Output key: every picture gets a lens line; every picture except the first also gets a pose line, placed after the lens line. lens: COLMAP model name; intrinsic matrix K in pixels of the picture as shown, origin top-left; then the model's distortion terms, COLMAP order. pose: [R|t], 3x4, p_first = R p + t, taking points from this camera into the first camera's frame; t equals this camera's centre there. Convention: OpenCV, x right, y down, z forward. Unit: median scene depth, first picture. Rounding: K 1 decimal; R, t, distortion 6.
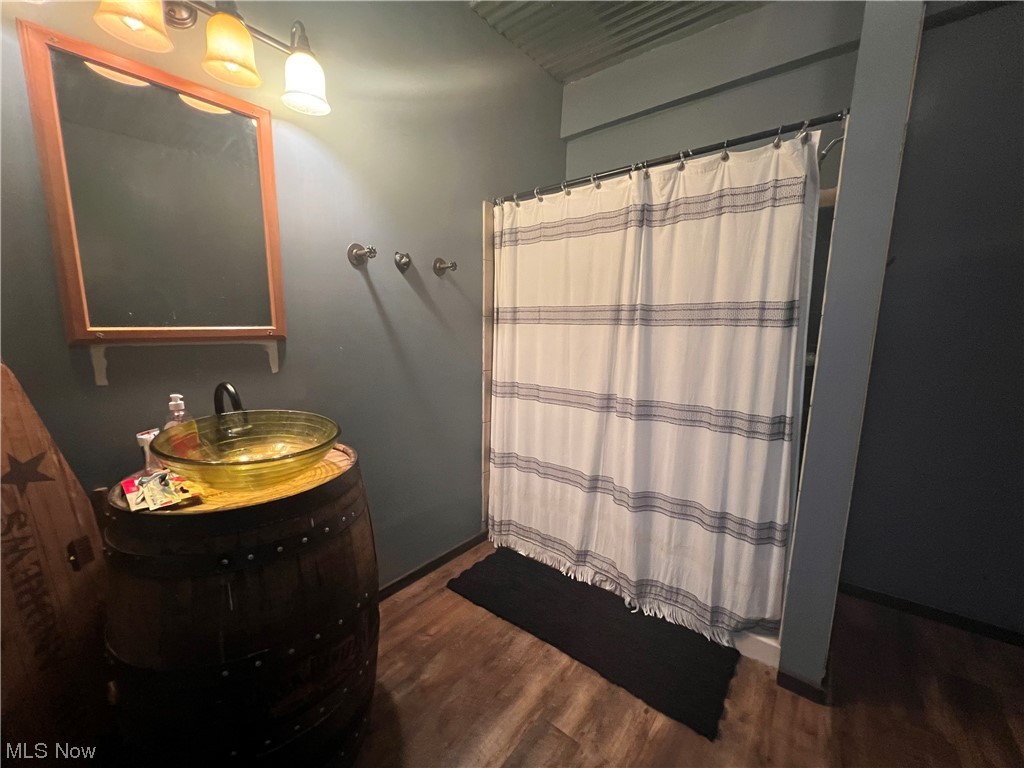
lens RADIAL K [[406.7, 0, 511.3], [0, 406.7, 385.4], [0, 0, 1]] dist [-0.004415, 0.001000]
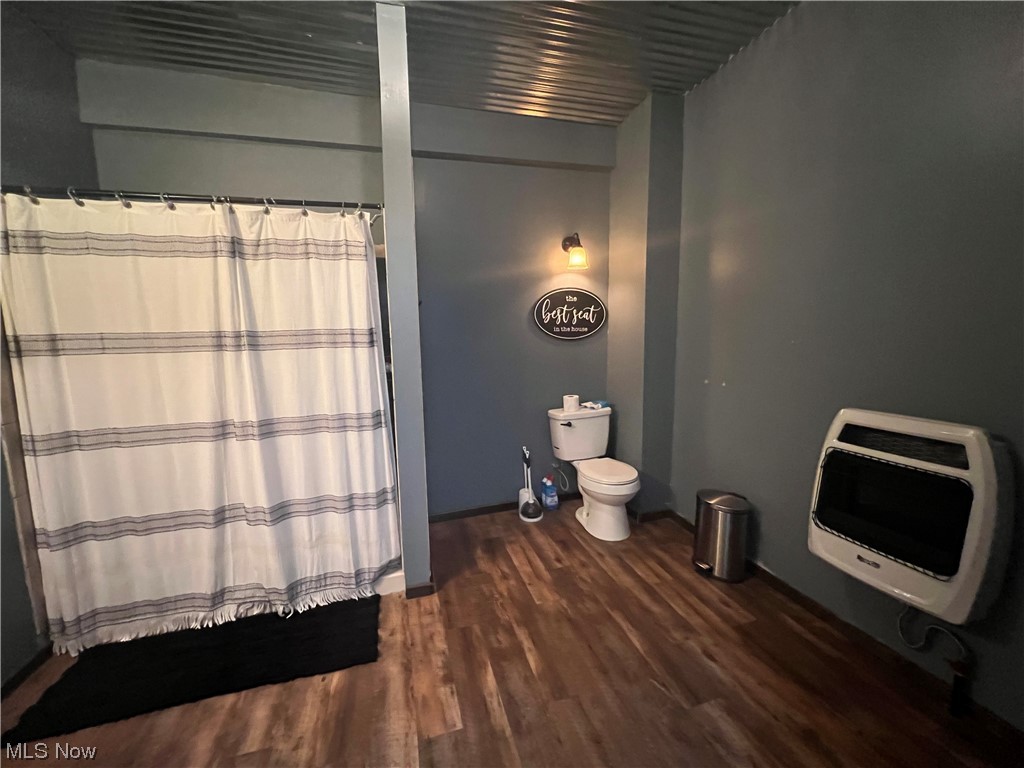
lens RADIAL K [[406.7, 0, 511.9], [0, 406.7, 385.5], [0, 0, 1]] dist [-0.004415, 0.001000]
pose [[0.576740, -0.128102, 0.806822, -0.150227], [0.149314, 0.987522, 0.050059, -0.008789], [-0.803167, 0.091599, 0.588670, -0.161839]]
